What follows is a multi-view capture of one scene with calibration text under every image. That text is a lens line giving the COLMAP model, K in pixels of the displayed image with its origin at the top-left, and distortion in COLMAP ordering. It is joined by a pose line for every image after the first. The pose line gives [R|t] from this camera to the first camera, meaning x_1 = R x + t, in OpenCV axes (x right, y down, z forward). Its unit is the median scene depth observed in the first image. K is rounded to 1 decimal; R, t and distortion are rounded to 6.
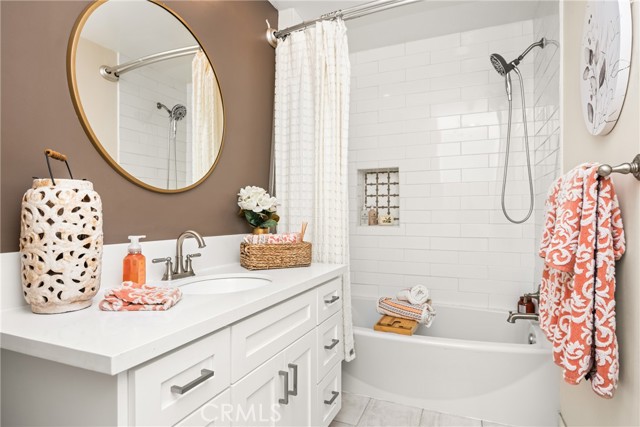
lens RADIAL K [[358.0, 0, 318.5], [0, 358.0, 211.8], [0, 0, 1]] dist [-0.002189, 0.001561]
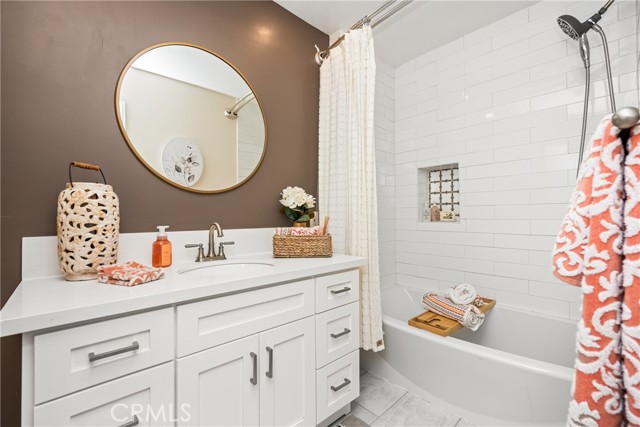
lens RADIAL K [[279.4, 0, 315.8], [0, 279.4, 211.4], [0, 0, 1]] dist [0.000599, 0.000097]
pose [[0.912898, -0.010847, -0.408044, 0.276697], [0.009239, 0.999940, -0.005913, 0.017097], [0.408084, 0.001628, 0.912943, 0.204223]]
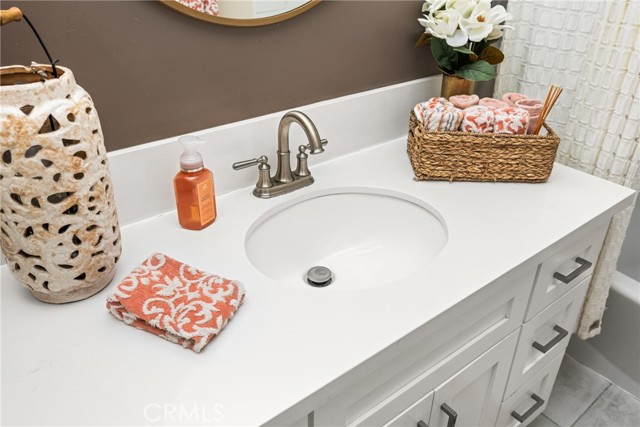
lens RADIAL K [[523.4, 0, 317.1], [0, 523.4, 215.0], [0, 0, 1]] dist [0.002079, 0.010346]
pose [[0.883635, 0.243611, -0.399804, -0.002294], [-0.009355, 0.862976, 0.505158, -0.156858], [0.468084, -0.442635, 0.764835, 0.297296]]
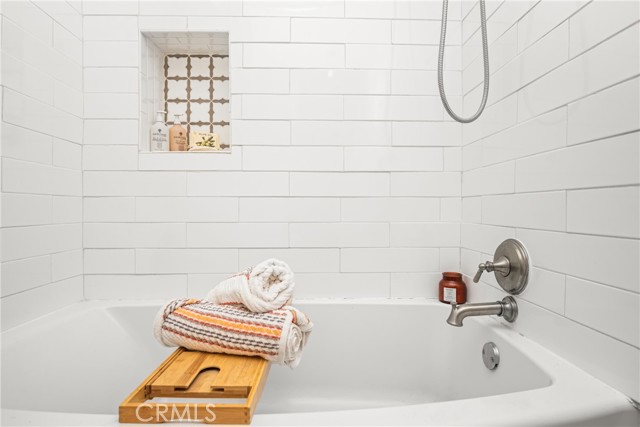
lens RADIAL K [[358.0, 0, 320.5], [0, 358.0, 207.5], [0, 0, 1]] dist [-0.002189, 0.001561]
pose [[0.909472, 0.001314, 0.415763, 0.207805], [-0.000935, 0.999999, -0.001117, 0.183491], [-0.415764, 0.000627, 0.909472, 0.772367]]
